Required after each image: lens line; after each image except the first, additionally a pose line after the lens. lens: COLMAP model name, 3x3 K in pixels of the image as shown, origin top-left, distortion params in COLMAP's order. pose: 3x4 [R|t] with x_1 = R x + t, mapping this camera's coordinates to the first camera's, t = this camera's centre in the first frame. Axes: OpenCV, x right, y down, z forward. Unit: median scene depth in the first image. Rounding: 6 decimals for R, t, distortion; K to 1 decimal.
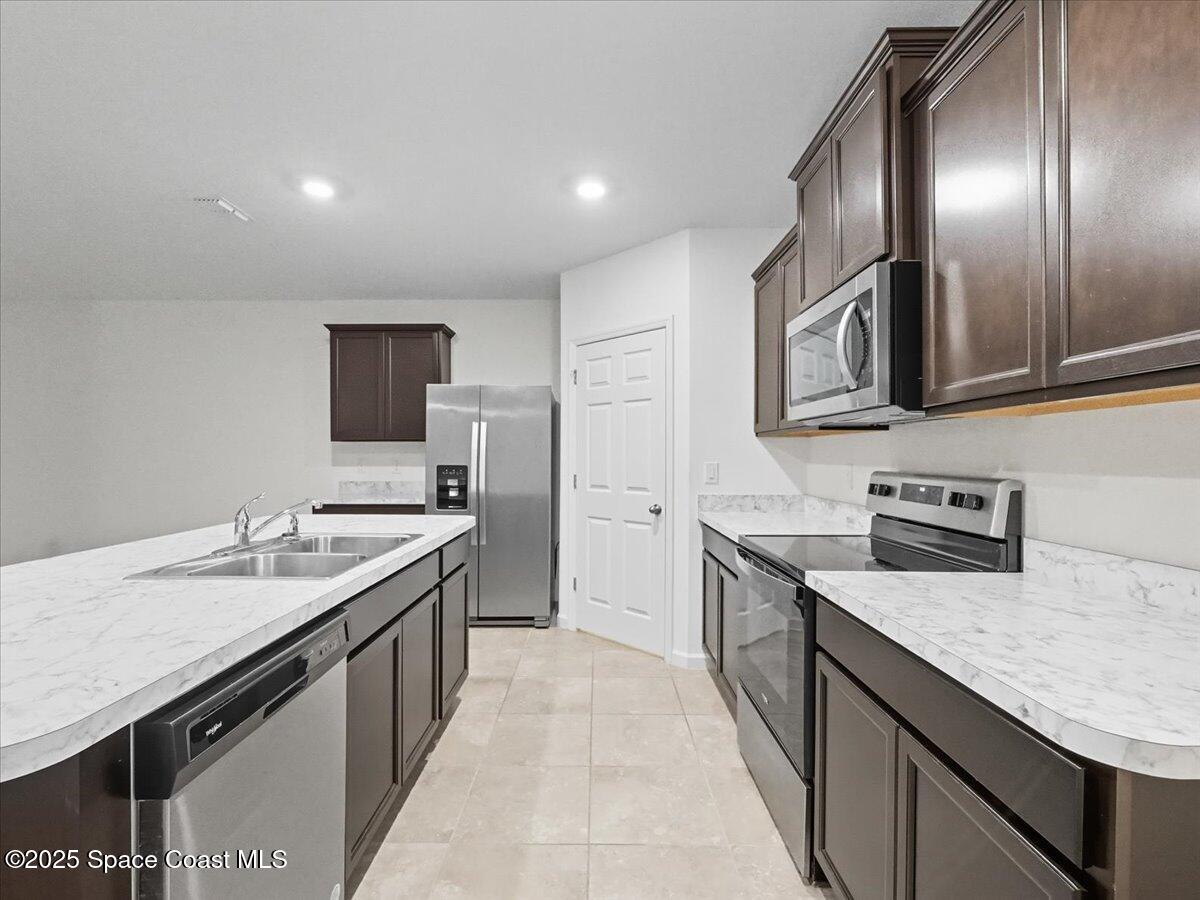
lens RADIAL K [[565.6, 0, 621.6], [0, 565.6, 457.0], [0, 0, 1]] dist [0.010669, 0.000024]
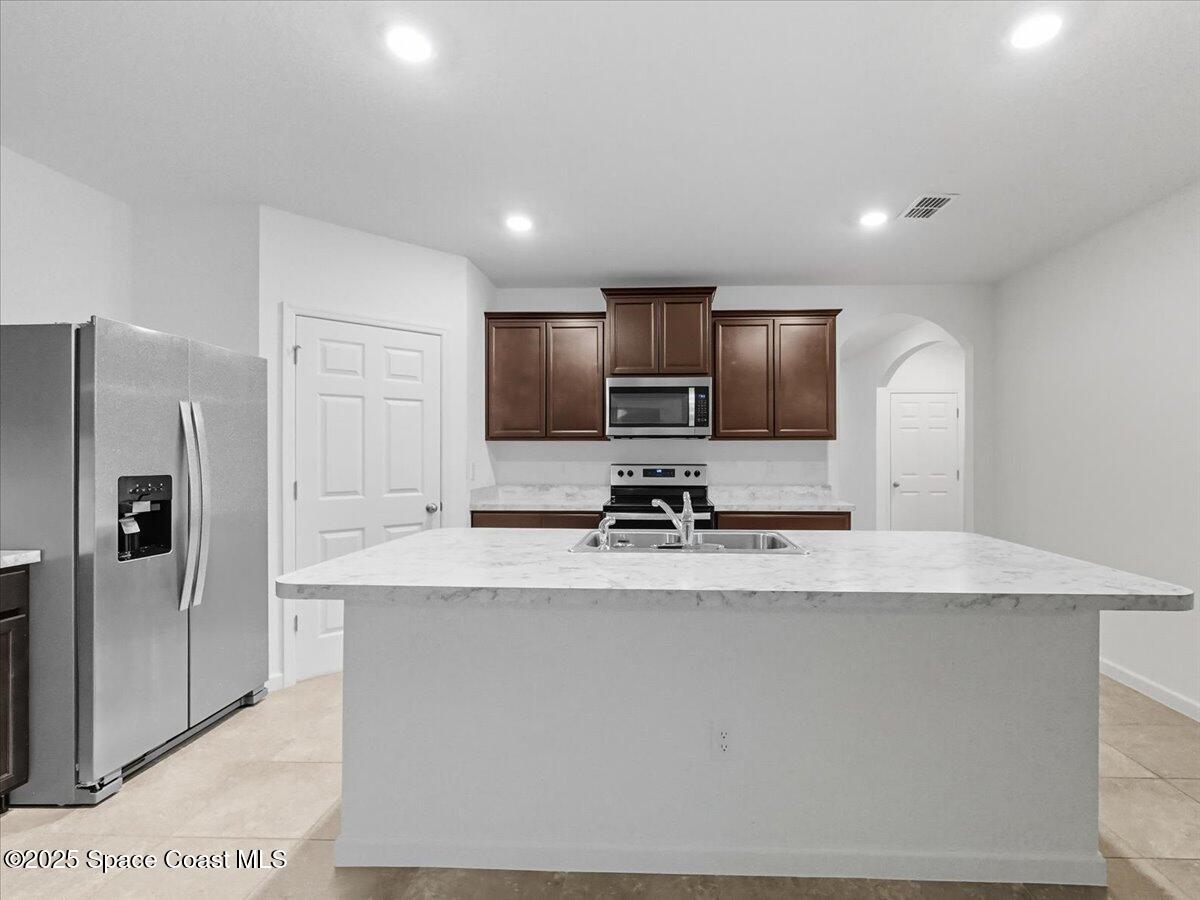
lens RADIAL K [[565.6, 0, 650.2], [0, 565.6, 454.1], [0, 0, 1]] dist [0.010669, 0.000024]
pose [[0.044981, -0.003635, 0.998981, -0.980865], [0.002304, 0.999991, 0.003535, -0.009192], [-0.998985, 0.002142, 0.044989, 0.563034]]
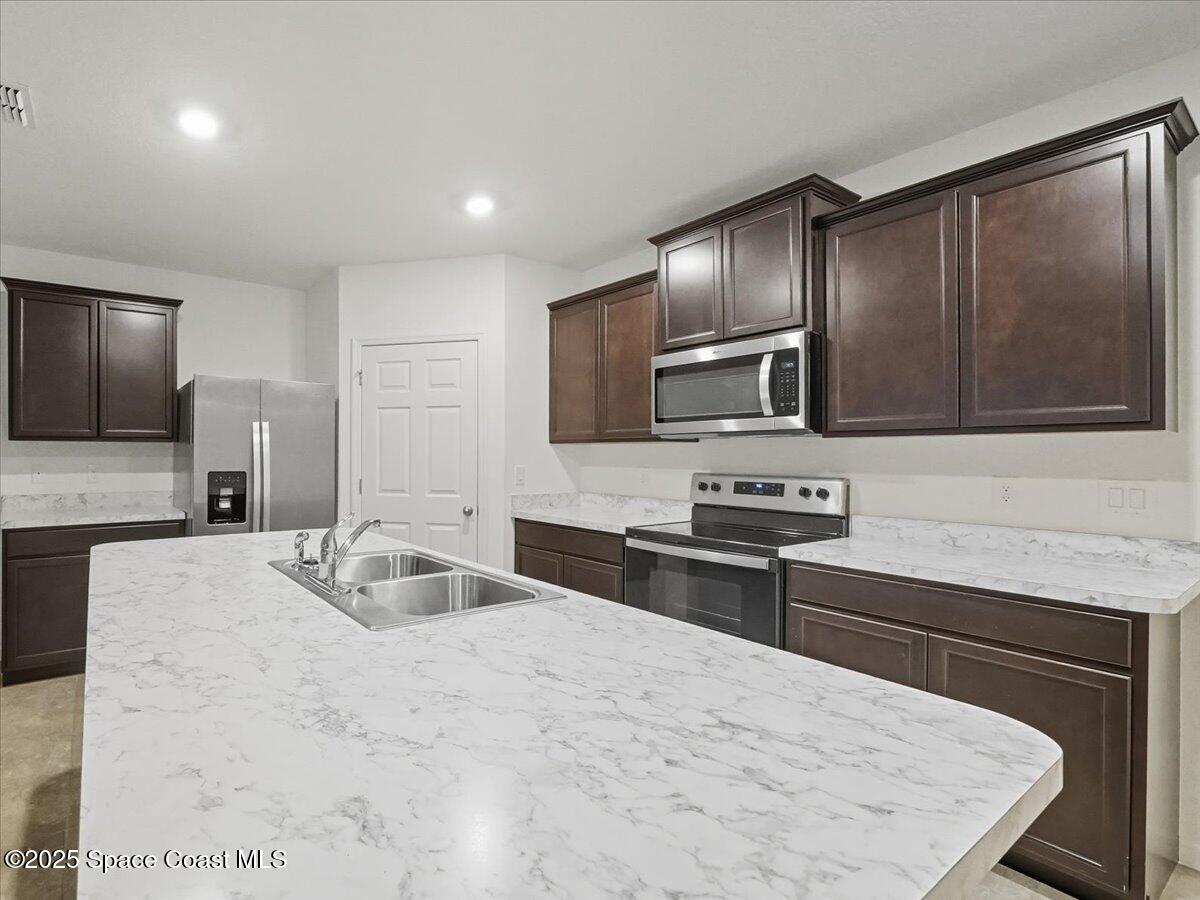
lens RADIAL K [[565.6, 0, 467.4], [0, 565.6, 461.7], [0, 0, 1]] dist [0.010669, 0.000024]
pose [[0.857648, -0.005326, 0.514209, -0.501744], [-0.000391, 0.999939, 0.011009, -0.011457], [-0.514236, -0.009643, 0.857594, 0.093289]]
